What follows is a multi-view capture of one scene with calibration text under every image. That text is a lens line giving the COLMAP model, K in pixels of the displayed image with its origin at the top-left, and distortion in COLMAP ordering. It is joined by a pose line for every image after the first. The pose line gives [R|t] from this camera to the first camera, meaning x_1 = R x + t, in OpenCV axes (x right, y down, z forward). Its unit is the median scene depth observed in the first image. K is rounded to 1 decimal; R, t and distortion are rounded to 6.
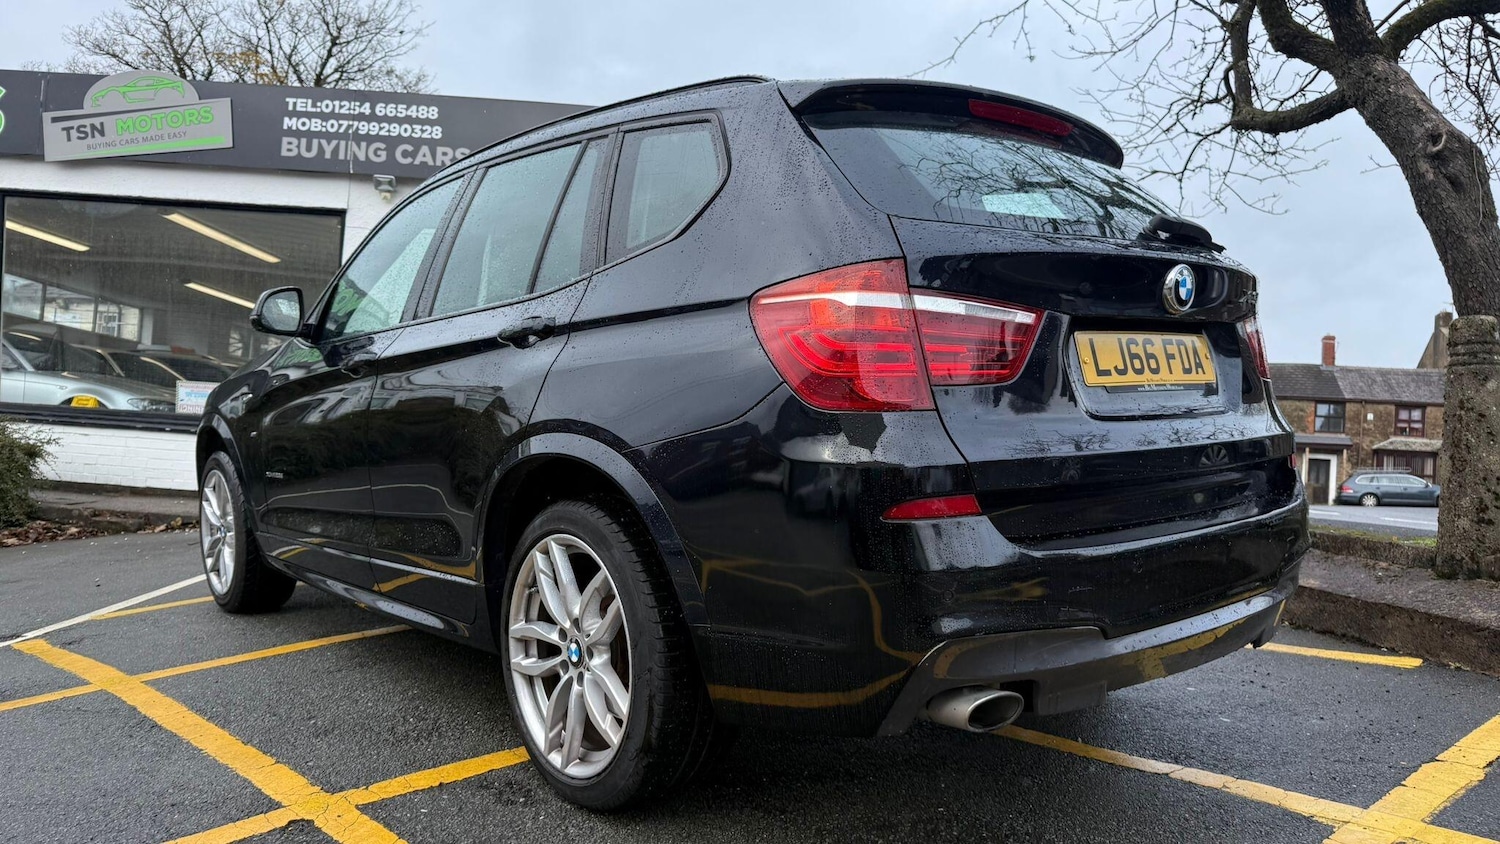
lens RADIAL K [[1050.0, 0, 757.2], [0, 1050.0, 433.5], [0, 0, 1]] dist [0.016395, -0.023571]
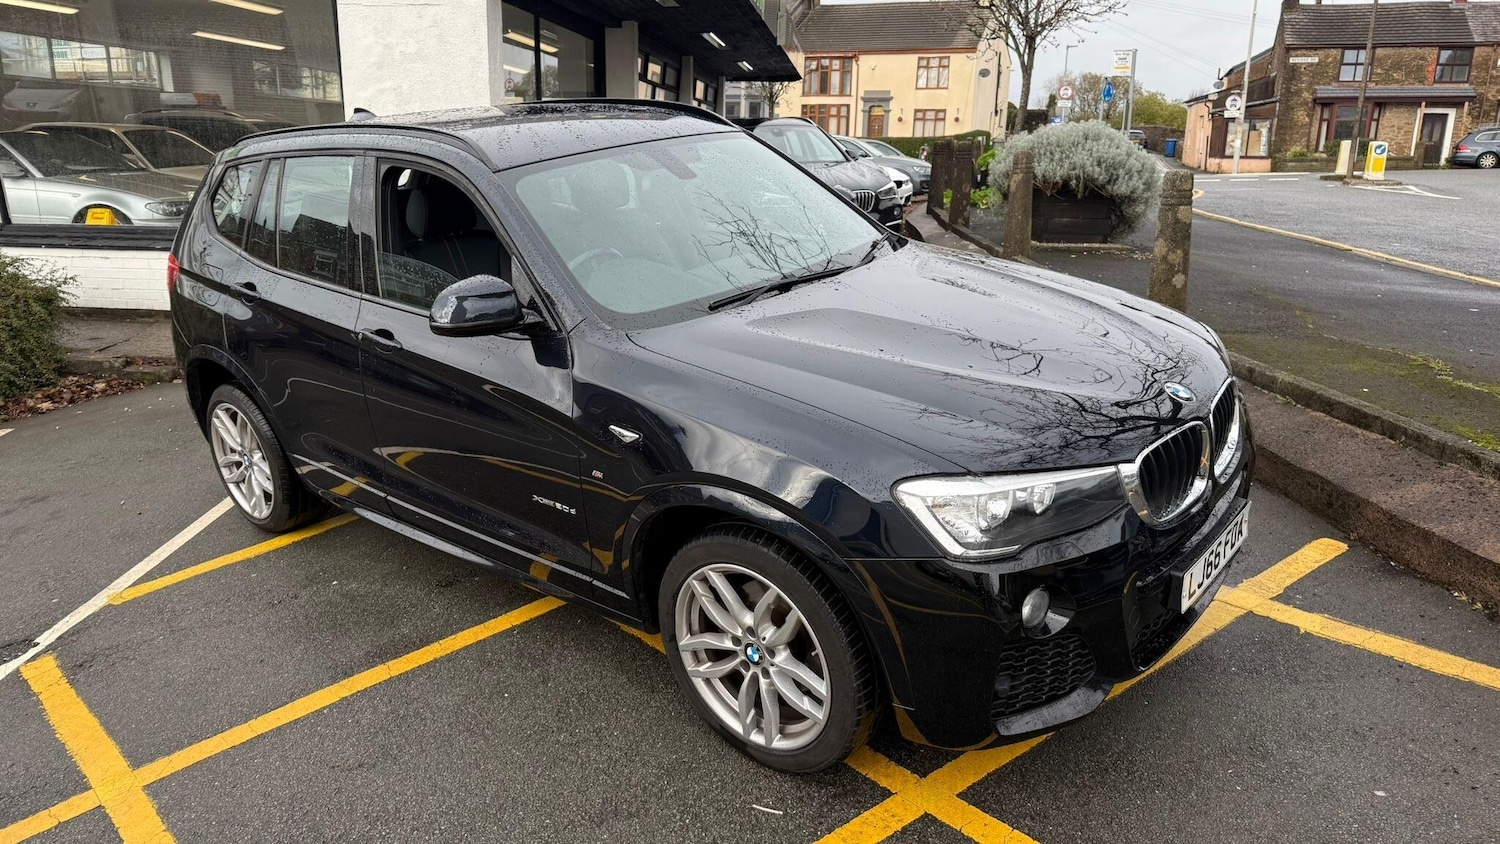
lens RADIAL K [[1050.0, 0, 748.9], [0, 1050.0, 407.5], [0, 0, 1]] dist [0.016395, -0.023571]
pose [[0.996613, -0.034795, -0.074504, -0.000342], [0.054434, 0.958280, 0.280602, -0.102914], [0.061632, -0.283707, 0.956928, 0.097627]]
